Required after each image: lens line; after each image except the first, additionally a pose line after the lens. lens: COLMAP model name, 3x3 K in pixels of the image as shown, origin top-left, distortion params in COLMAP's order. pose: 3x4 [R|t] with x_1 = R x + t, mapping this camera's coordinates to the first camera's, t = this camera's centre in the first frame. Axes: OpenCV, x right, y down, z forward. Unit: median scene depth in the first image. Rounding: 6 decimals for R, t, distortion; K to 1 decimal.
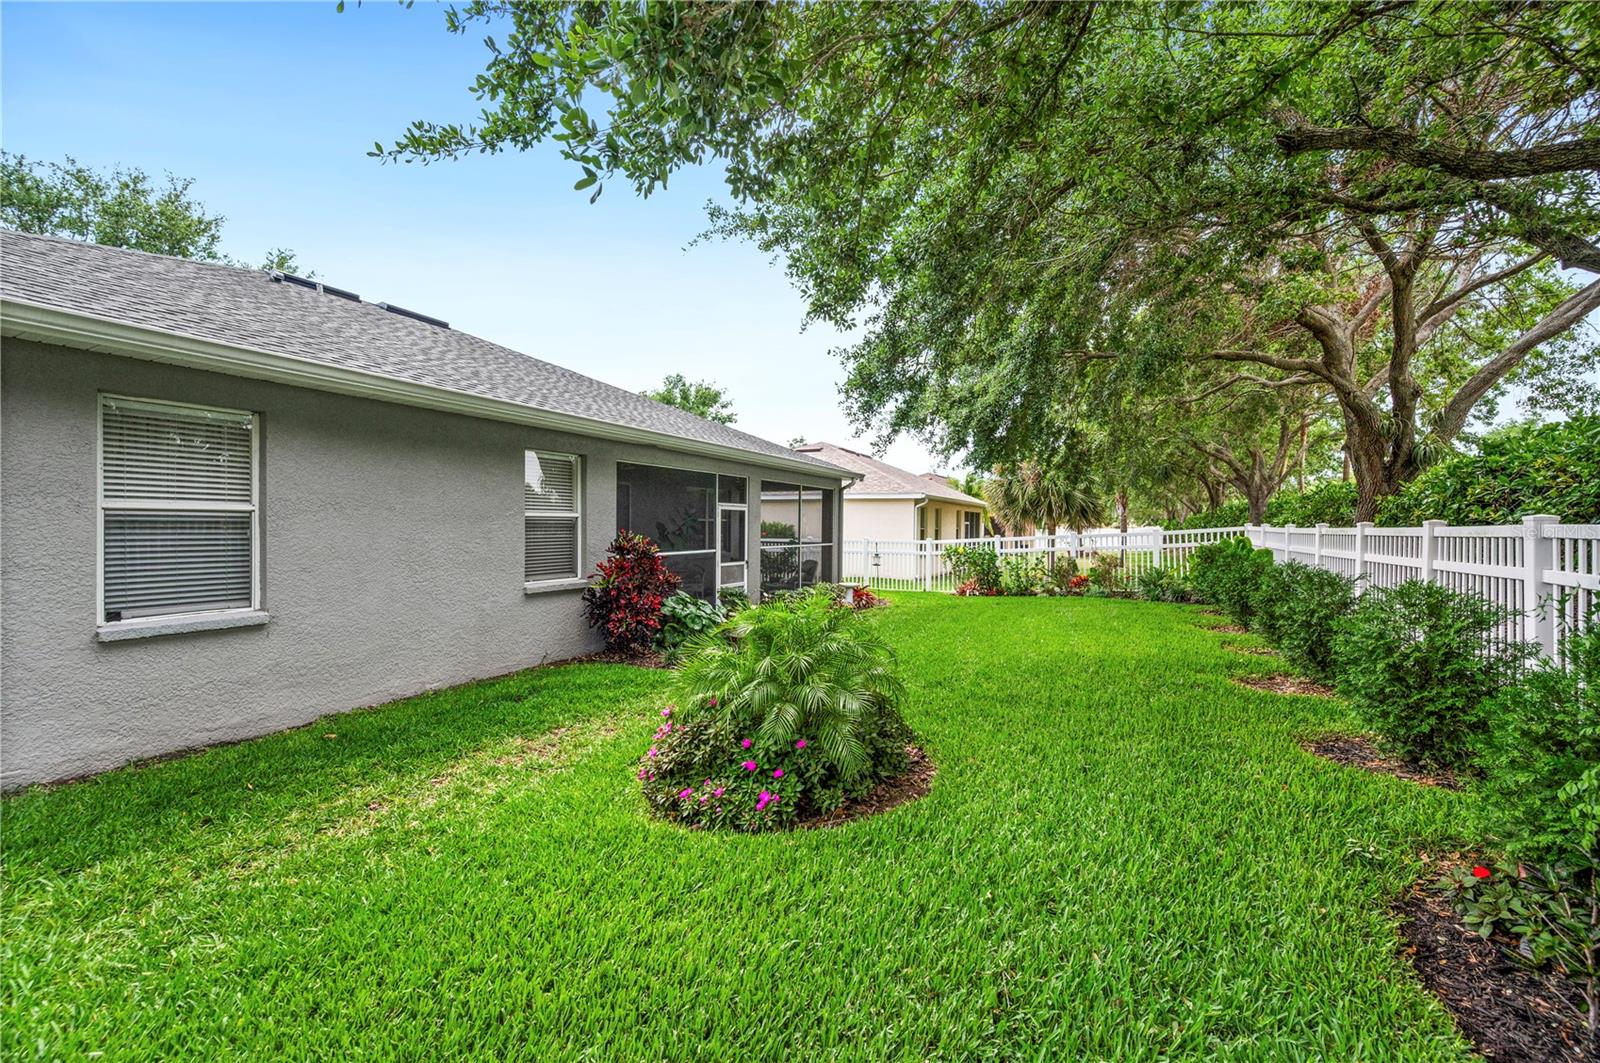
lens RADIAL K [[647.6, 0, 798.3], [0, 647.6, 532.8], [0, 0, 1]] dist [-0.000430, -0.000146]
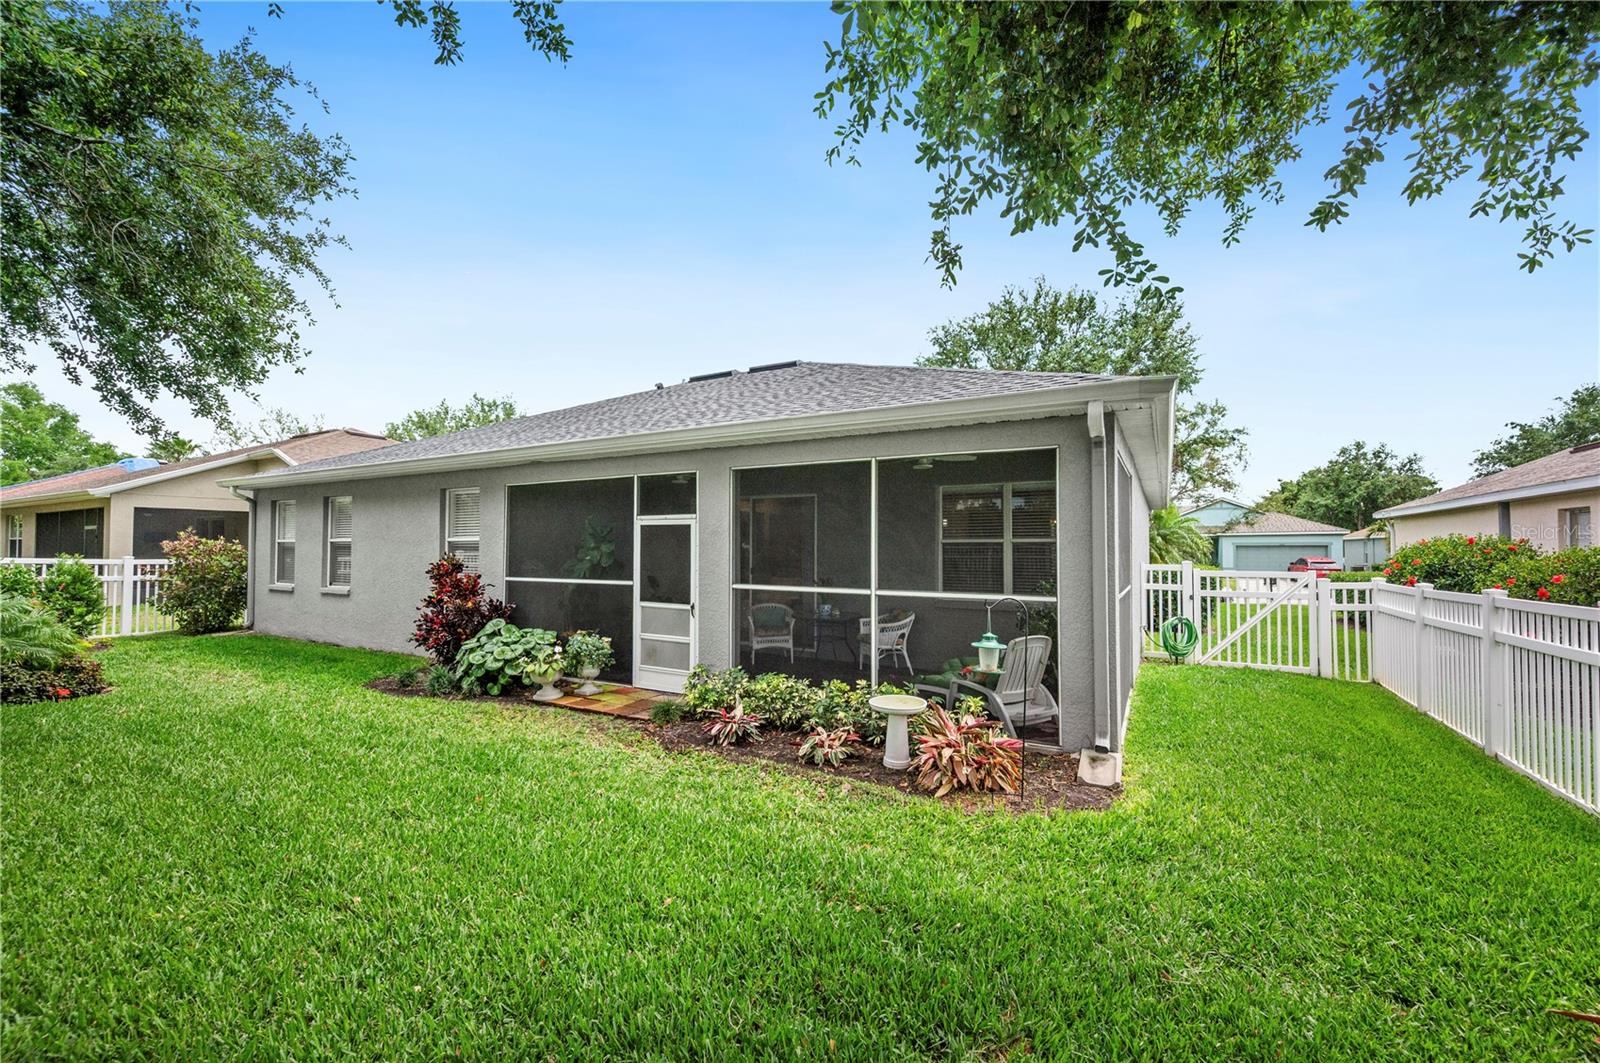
lens RADIAL K [[647.6, 0, 798.3], [0, 647.6, 532.8], [0, 0, 1]] dist [-0.000430, -0.000146]
pose [[-0.049384, -0.035326, -0.998155, 0.575779], [-0.017819, 0.999246, -0.034483, -0.006700], [0.998621, 0.016083, -0.049976, 1.204729]]
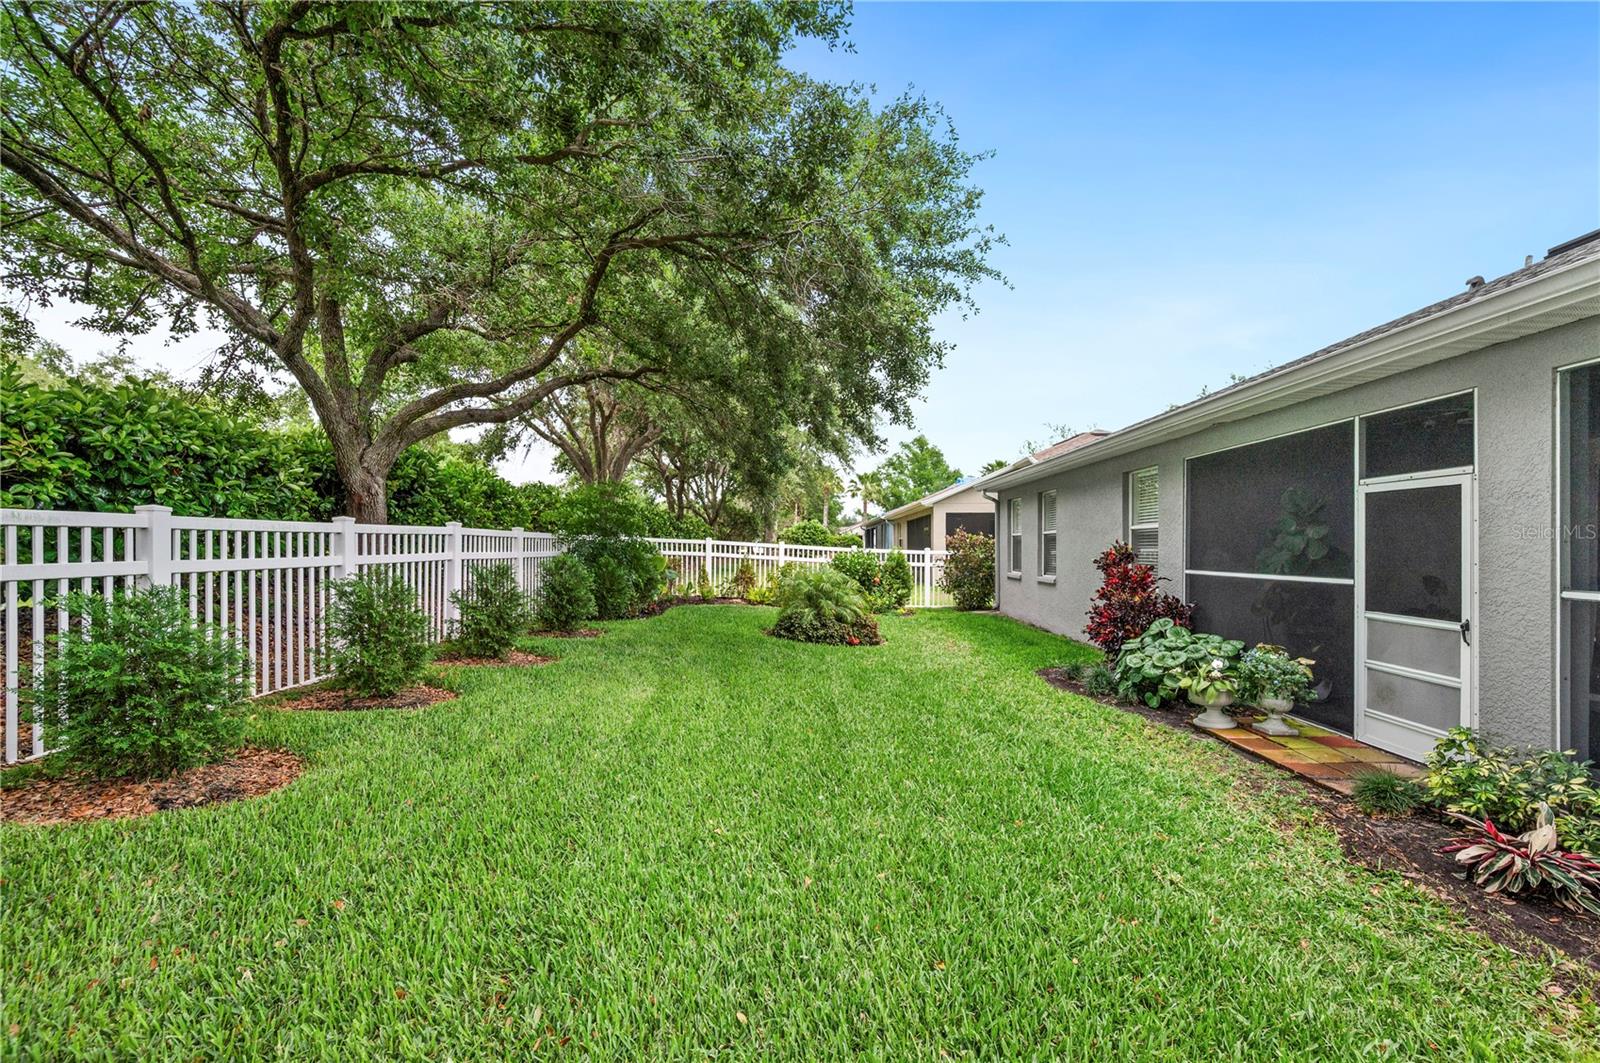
lens RADIAL K [[662.5, 0, 810.3], [0, 662.5, 550.5], [0, 0, 1]] dist [0.000781, 0.000248]
pose [[-0.893656, -0.008391, -0.448673, 0.438961], [-0.016807, 0.999750, 0.014780, 0.003810], [0.448437, 0.020749, -0.893574, 1.240252]]
